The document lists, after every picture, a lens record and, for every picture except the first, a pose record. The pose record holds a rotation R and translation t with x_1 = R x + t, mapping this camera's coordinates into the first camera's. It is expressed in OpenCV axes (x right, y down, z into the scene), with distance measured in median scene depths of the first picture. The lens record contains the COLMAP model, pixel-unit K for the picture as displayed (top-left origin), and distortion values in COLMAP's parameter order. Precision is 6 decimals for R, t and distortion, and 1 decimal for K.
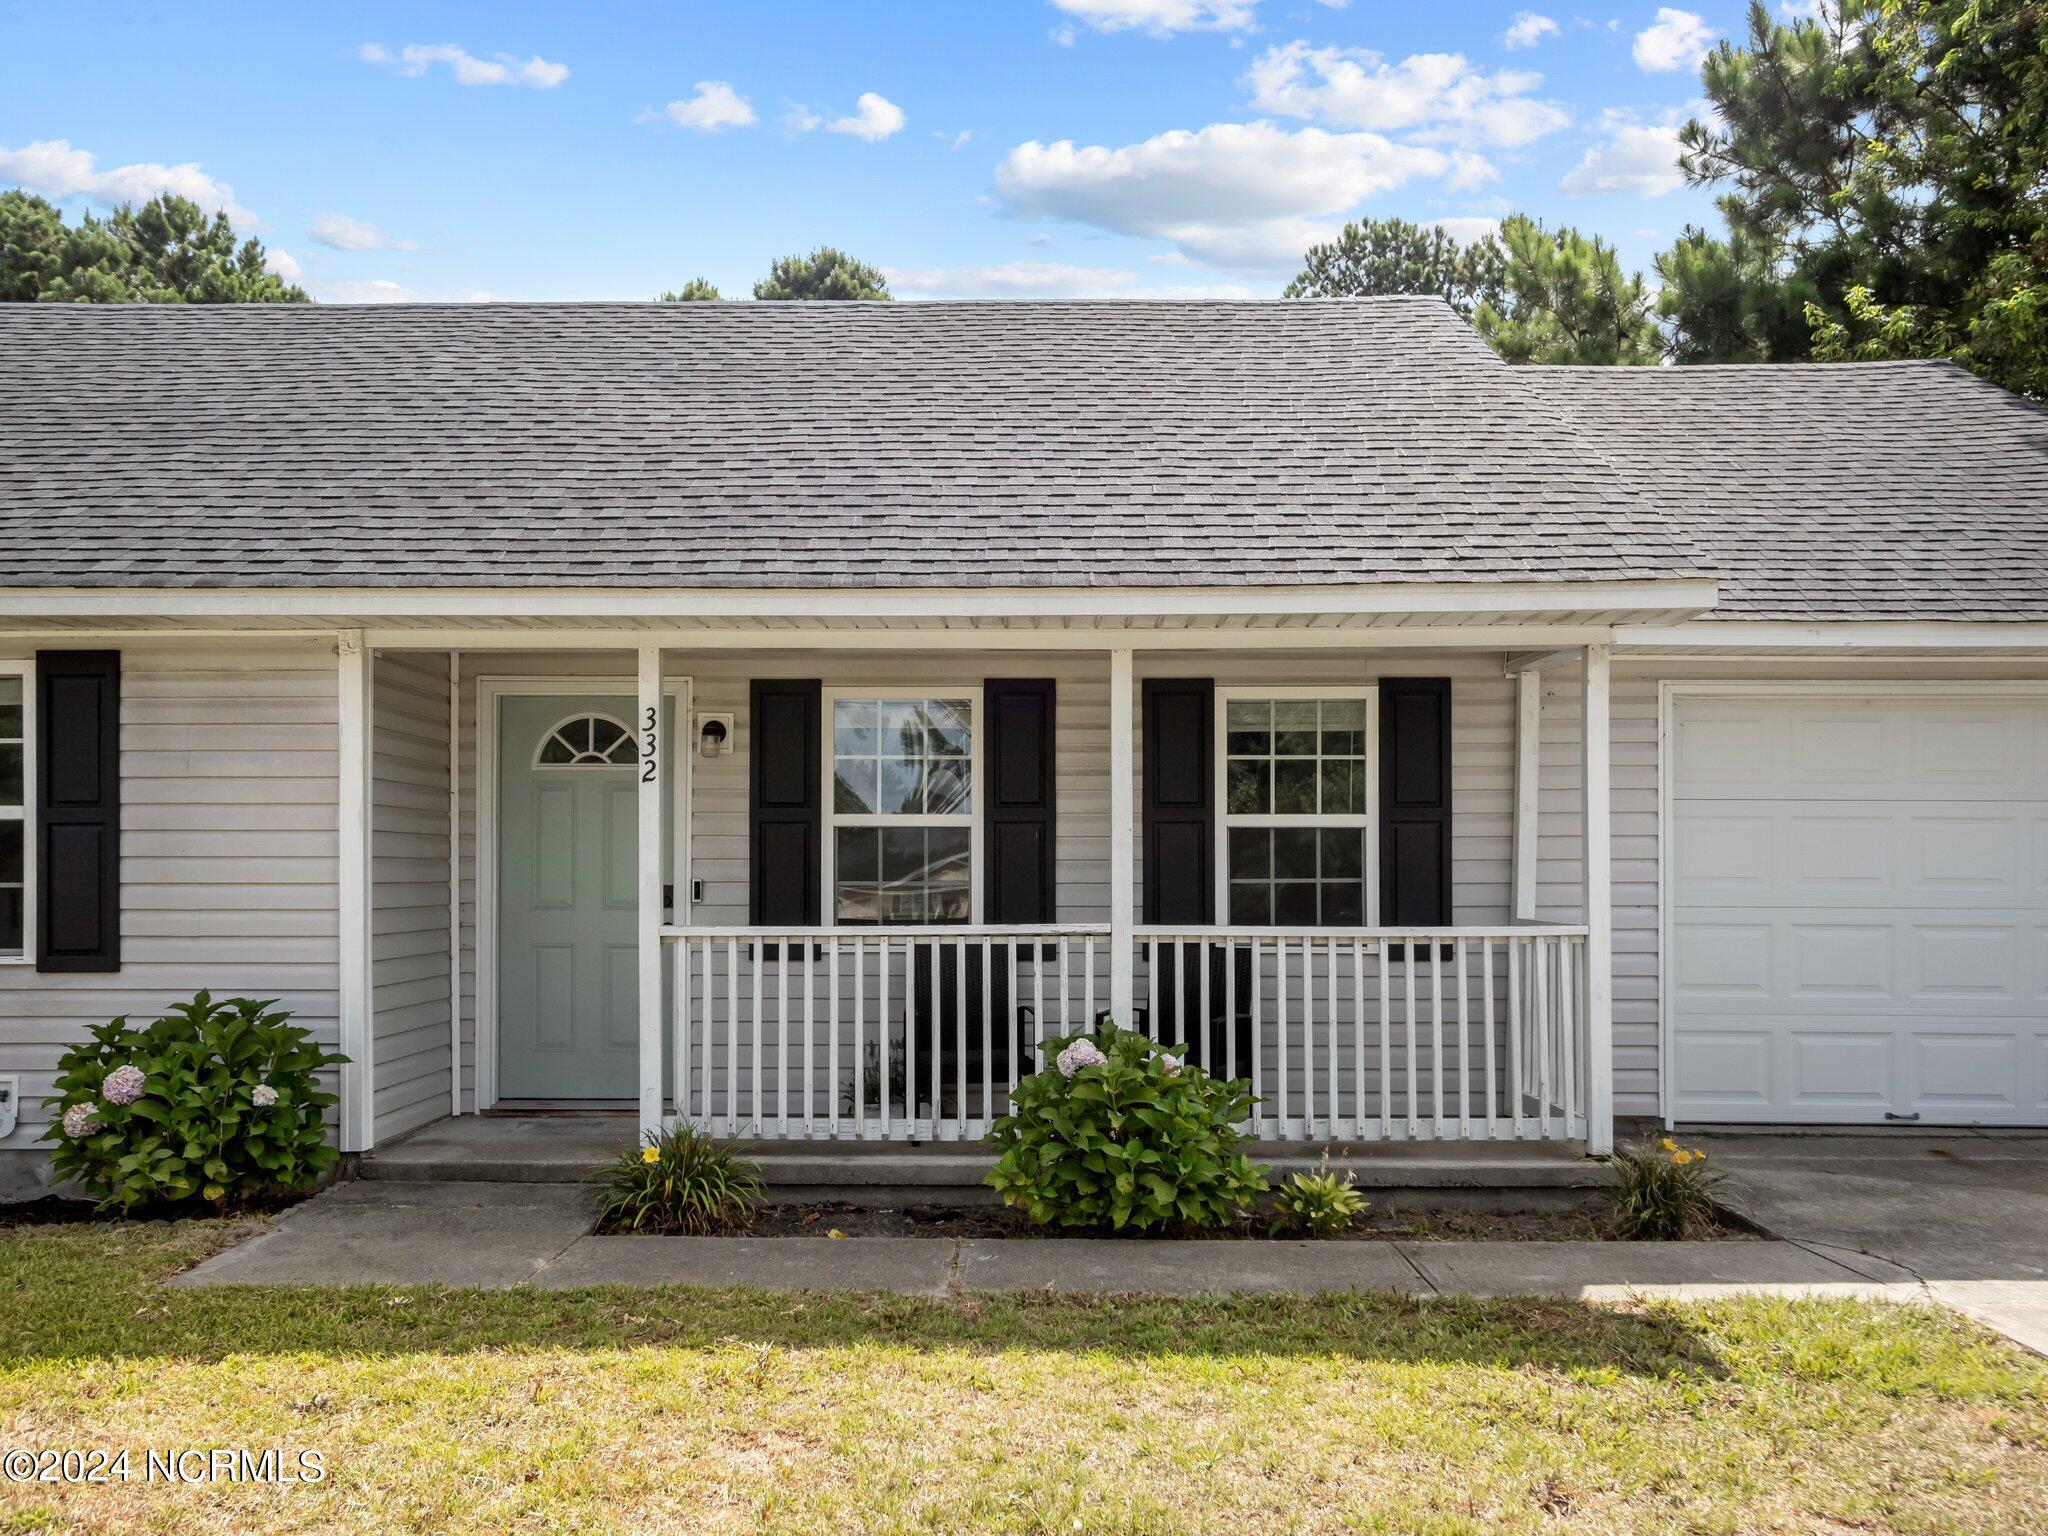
lens RADIAL K [[1675.6, 0, 1025.9], [0, 1675.6, 865.8], [0, 0, 1]] dist [0.001728, 0.014990]
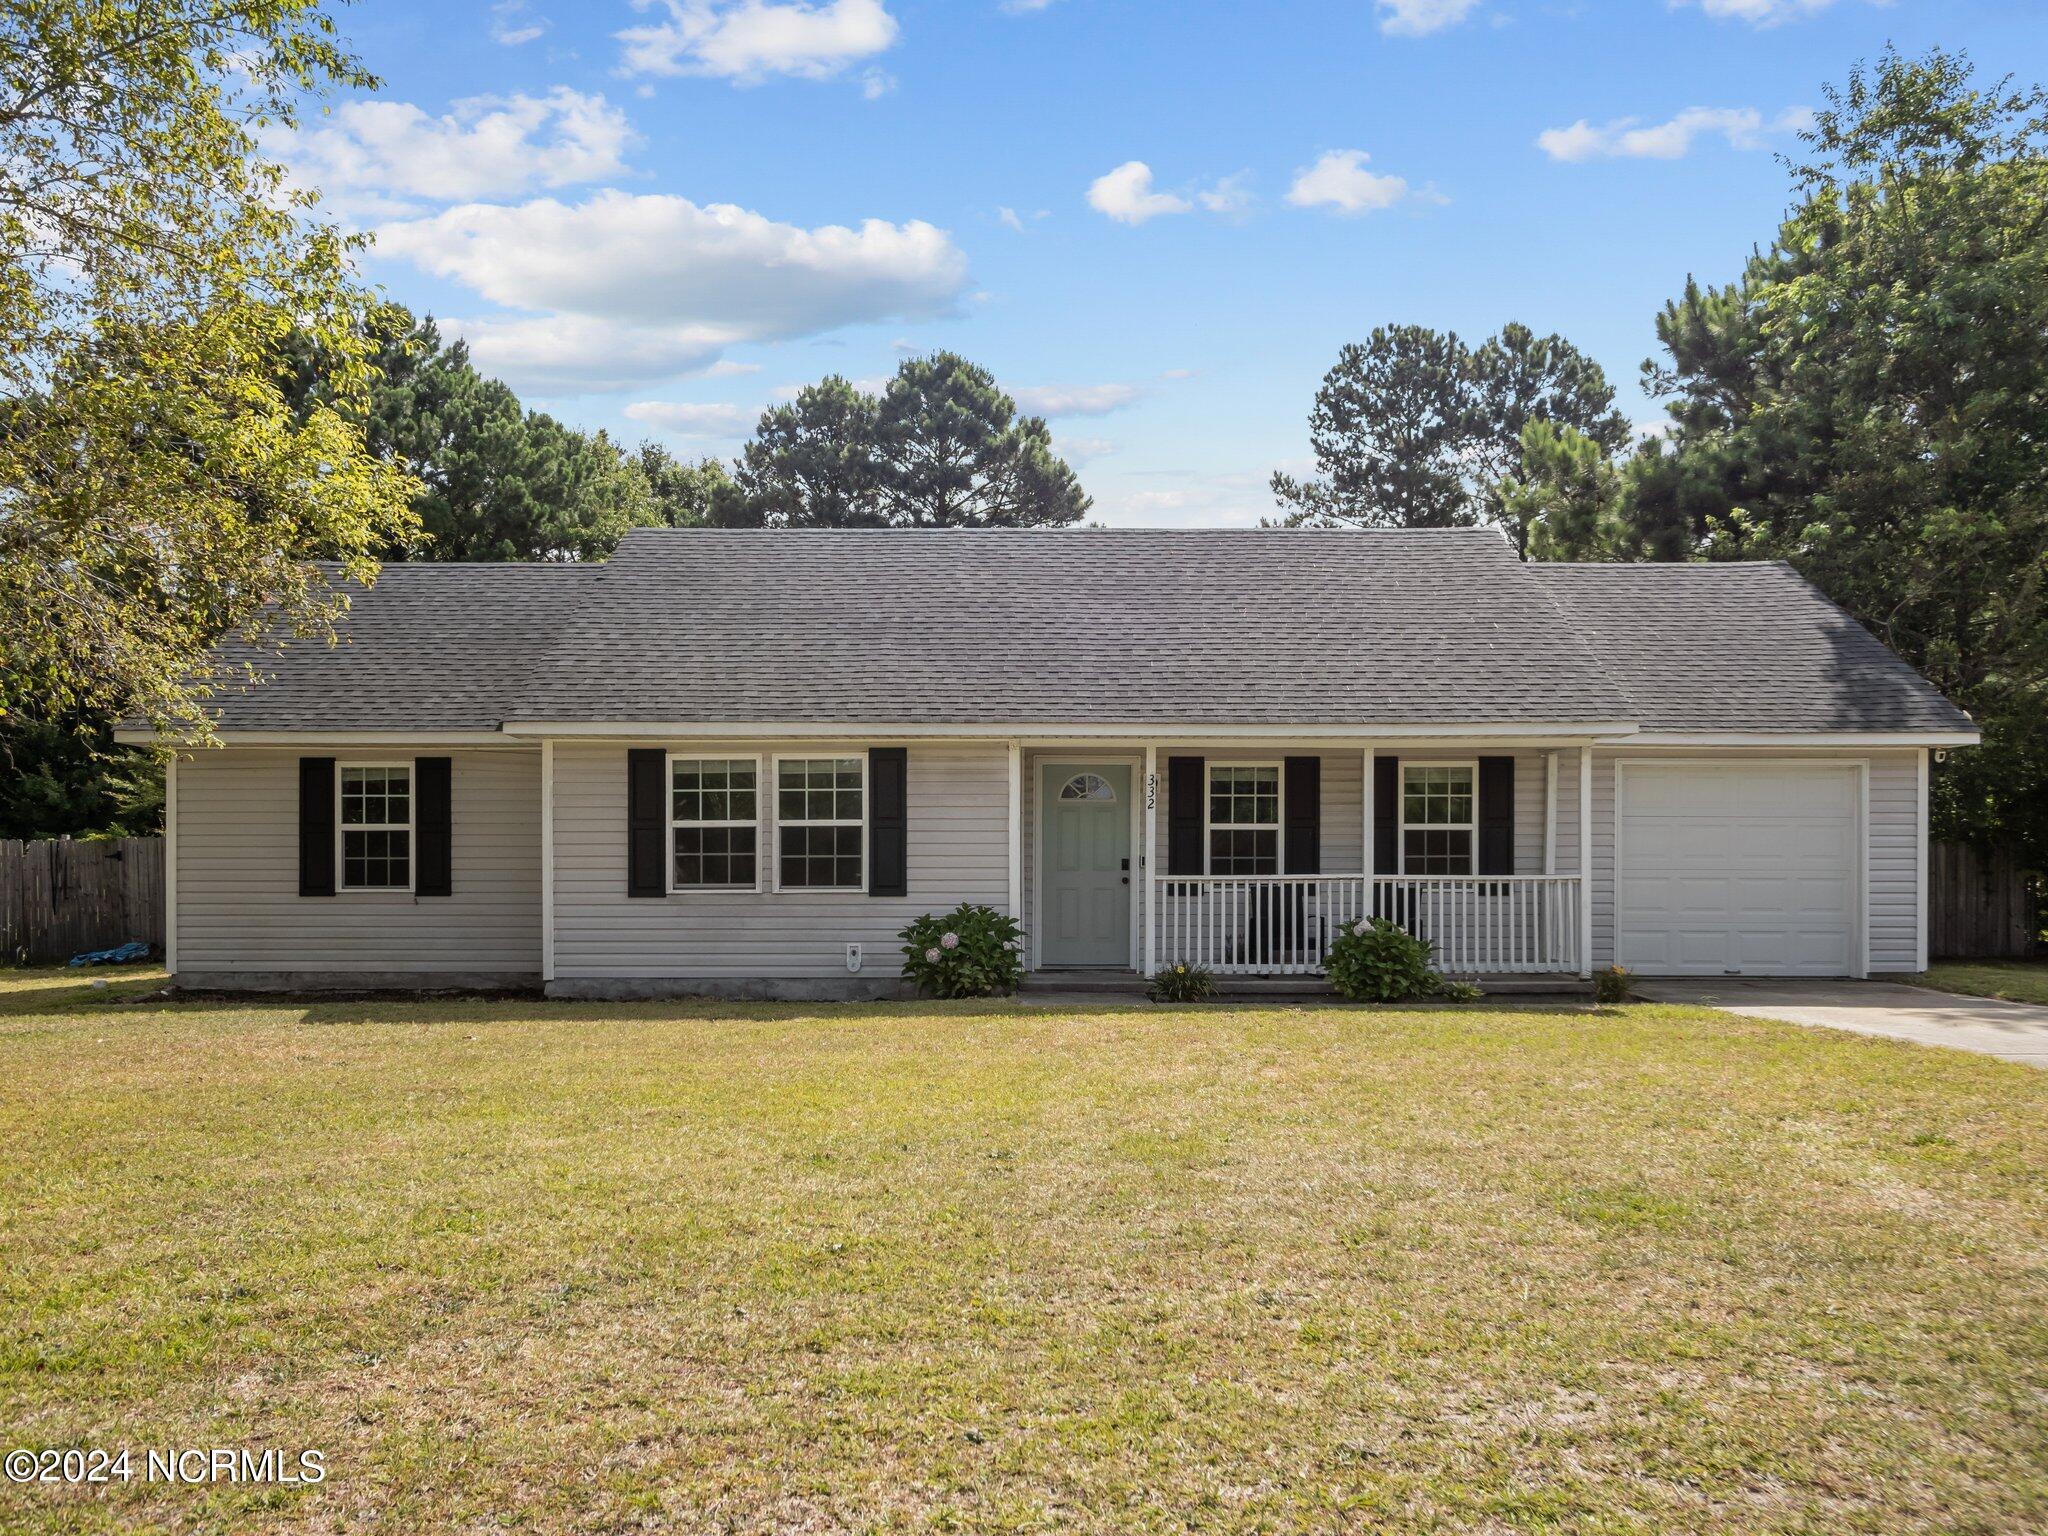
lens RADIAL K [[1641.5, 0, 1047.5], [0, 1641.5, 904.0], [0, 0, 1]] dist [0.001752, -0.003741]
pose [[0.999884, -0.000453, 0.015208, -0.343228], [0.000173, 0.999830, 0.018438, 0.030130], [-0.015214, -0.018433, 0.999714, -0.988787]]
